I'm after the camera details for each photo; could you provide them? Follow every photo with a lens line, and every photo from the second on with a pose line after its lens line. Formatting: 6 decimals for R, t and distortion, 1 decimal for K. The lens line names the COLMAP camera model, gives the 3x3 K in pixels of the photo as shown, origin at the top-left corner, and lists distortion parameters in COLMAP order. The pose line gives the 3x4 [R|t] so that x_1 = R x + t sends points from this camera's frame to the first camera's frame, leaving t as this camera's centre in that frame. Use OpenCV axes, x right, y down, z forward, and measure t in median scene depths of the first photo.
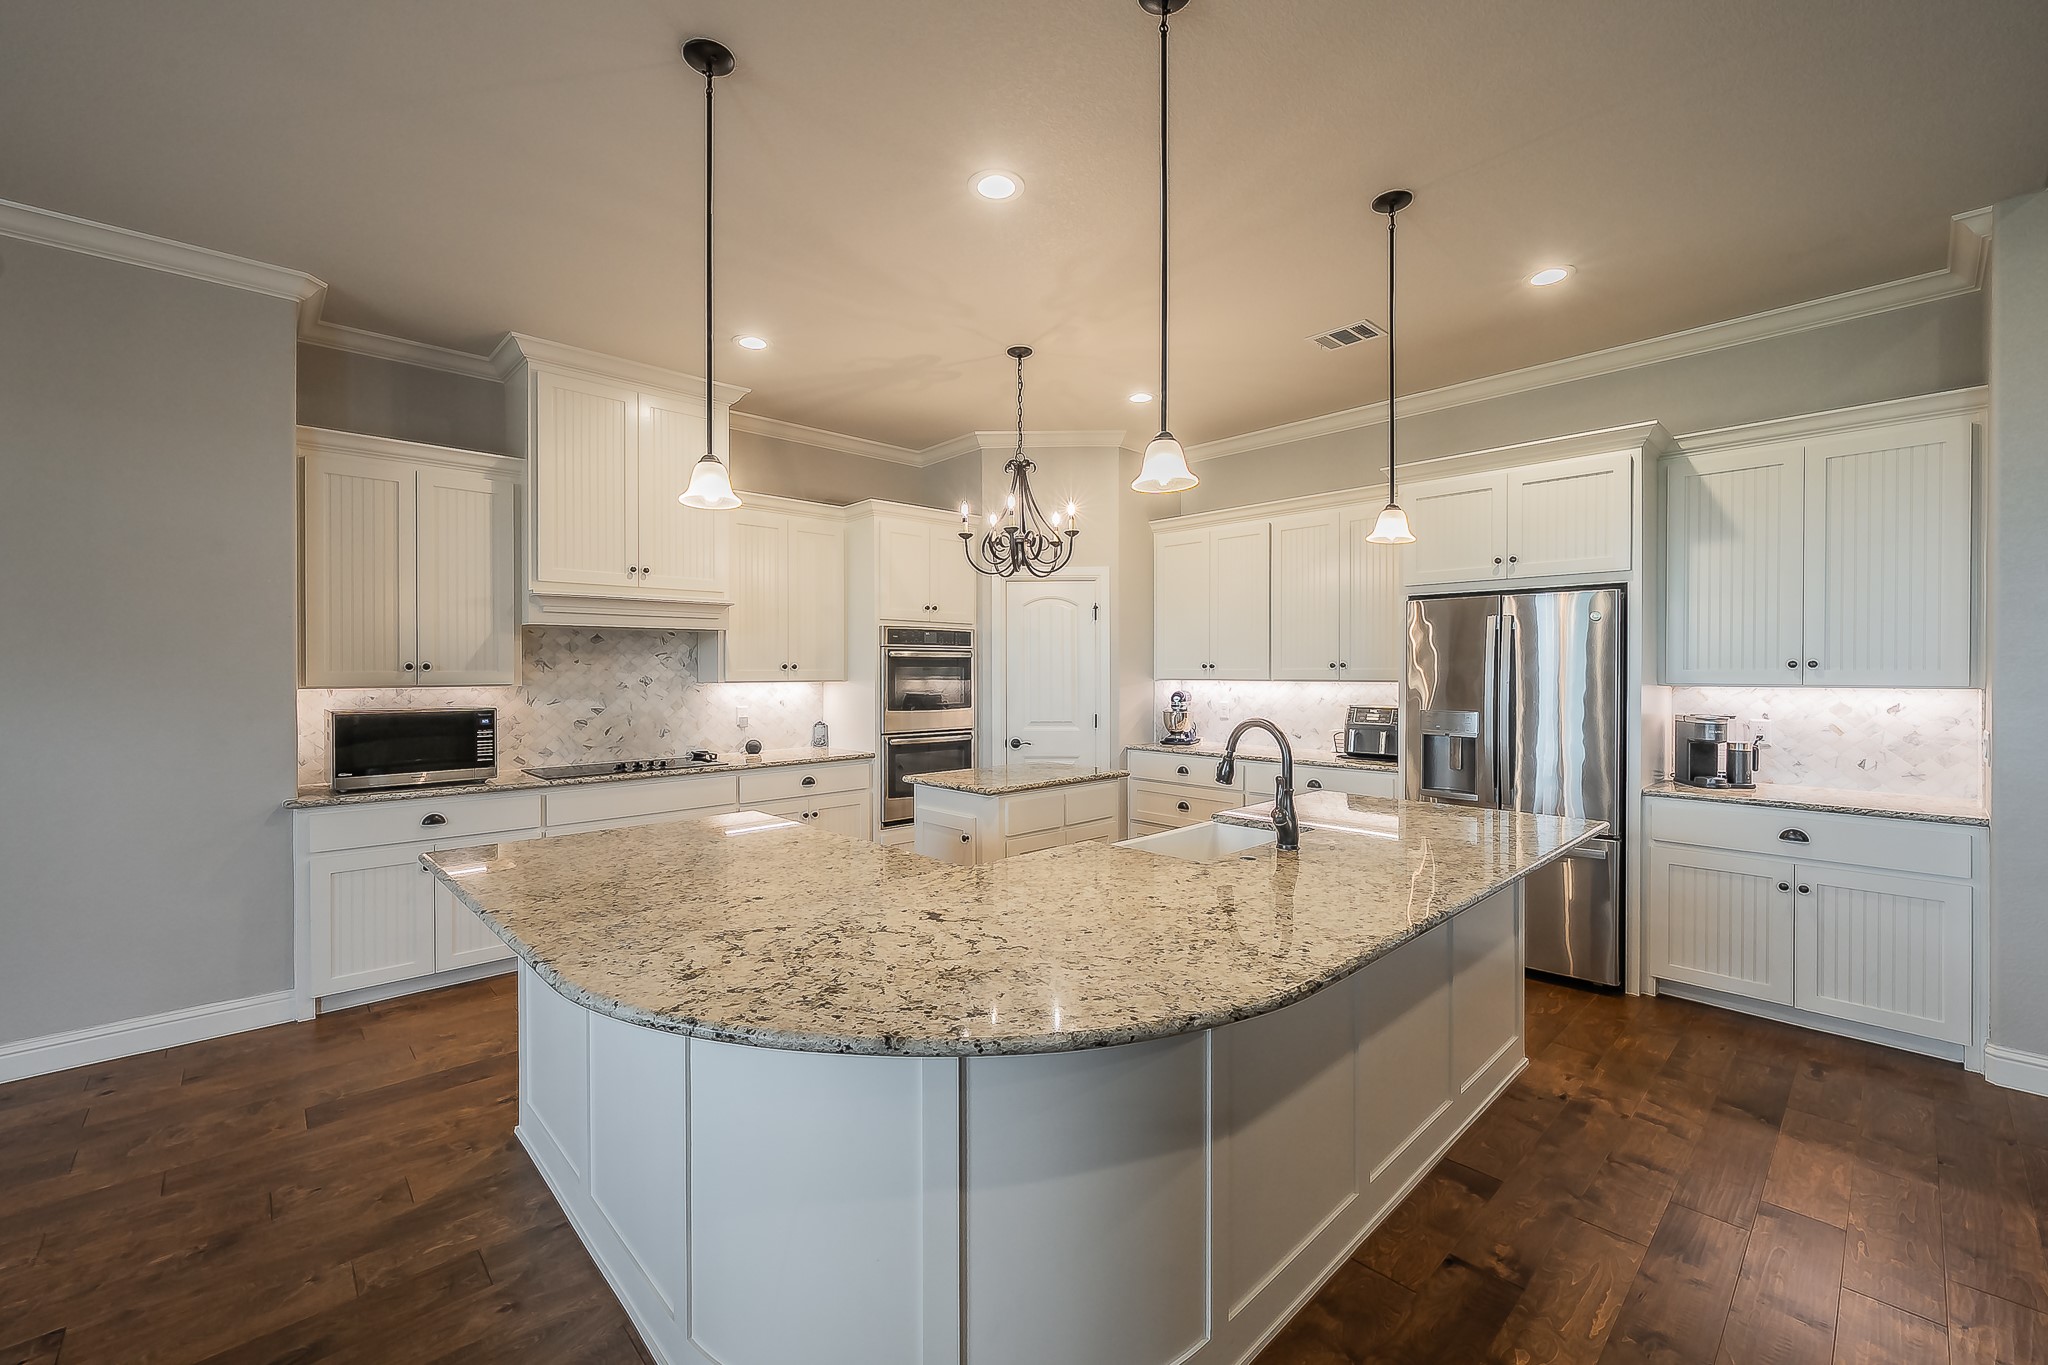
lens RADIAL K [[858.9, 0, 981.1], [0, 858.9, 674.0], [0, 0, 1]] dist [0.001252, -0.000444]
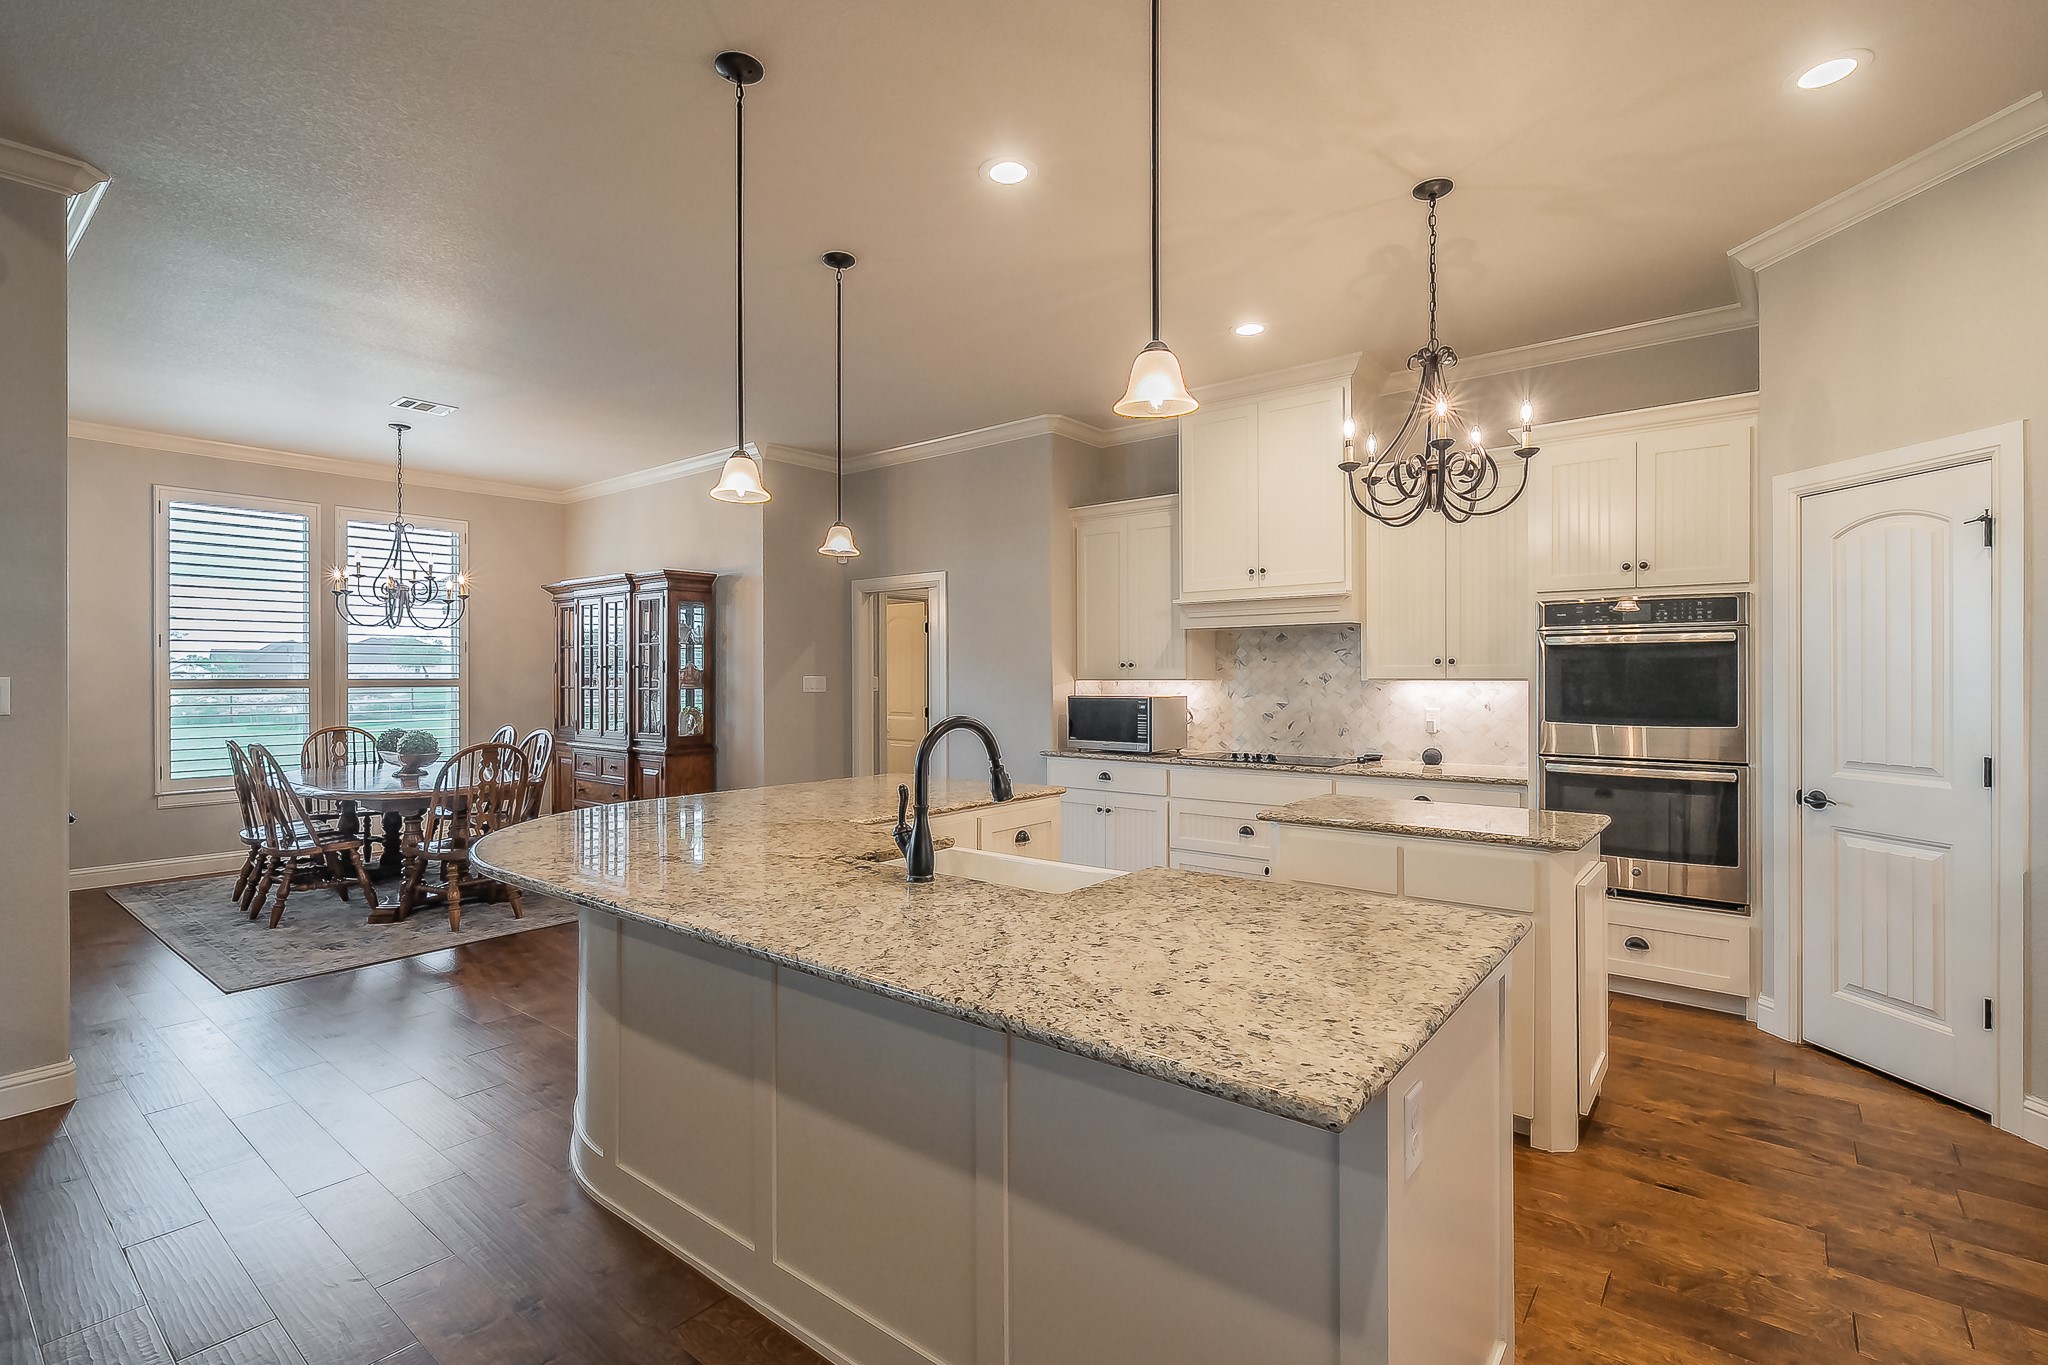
lens RADIAL K [[928.7, 0, 1026.6], [0, 928.7, 682.6], [0, 0, 1]] dist [-0.012874, 0.000021]
pose [[0.155751, 0.006673, -0.987774, 0.632428], [-0.005156, 0.999969, 0.005942, 0.009314], [0.987783, 0.004167, 0.155780, 0.506438]]
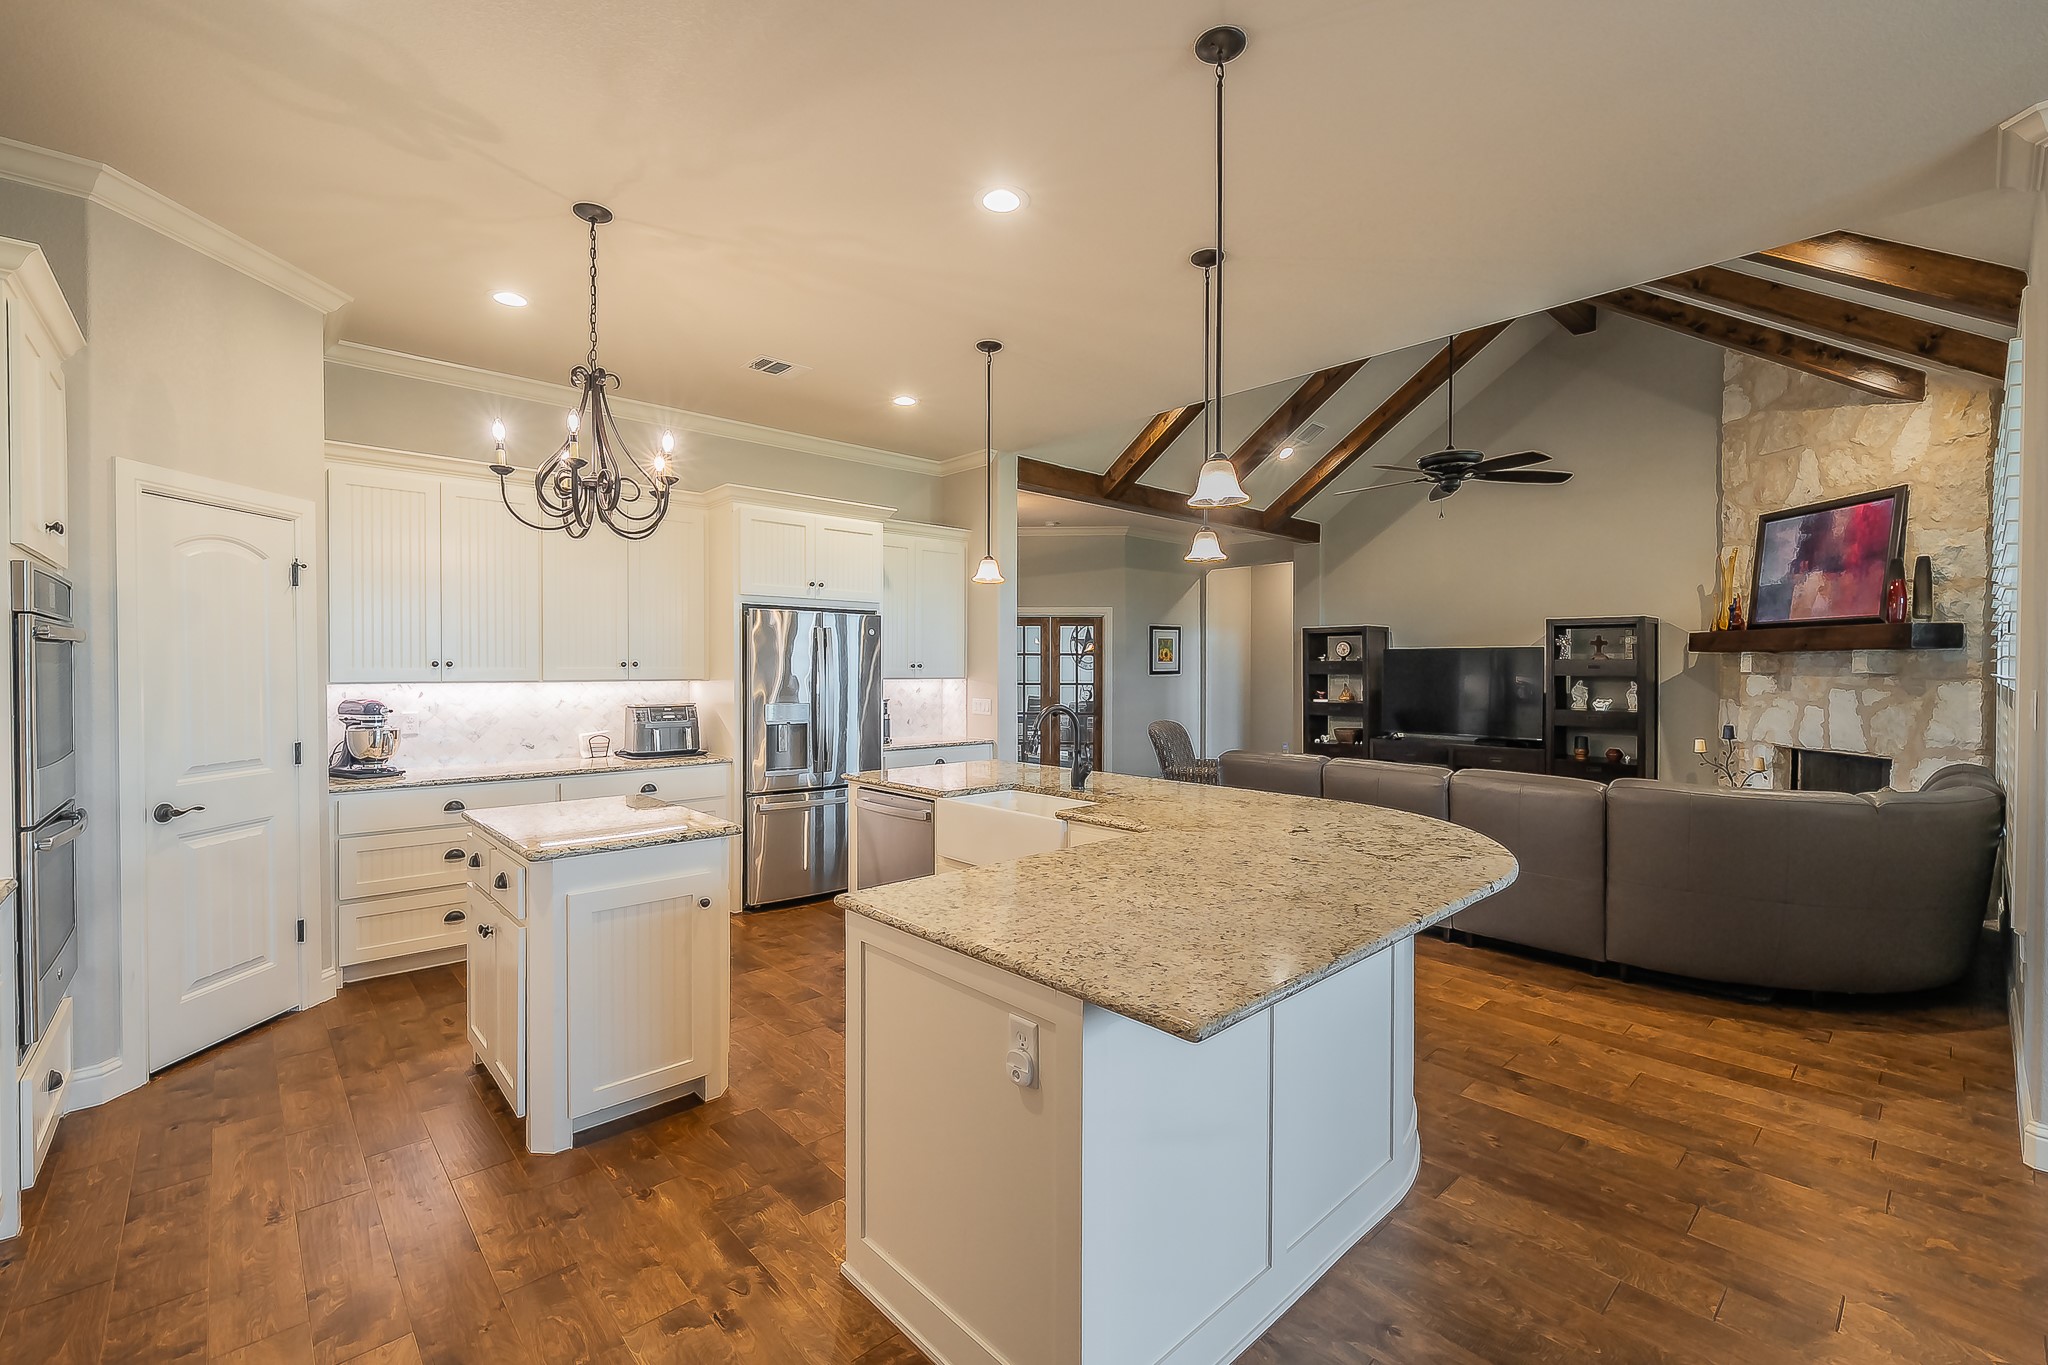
lens RADIAL K [[858.9, 0, 1028.9], [0, 858.9, 675.6], [0, 0, 1]] dist [0.001252, -0.000444]
pose [[-0.012399, -0.007753, 0.999893, -0.576896], [0.004559, 0.999959, 0.007810, -0.003145], [-0.999913, 0.004655, -0.012363, 0.579749]]
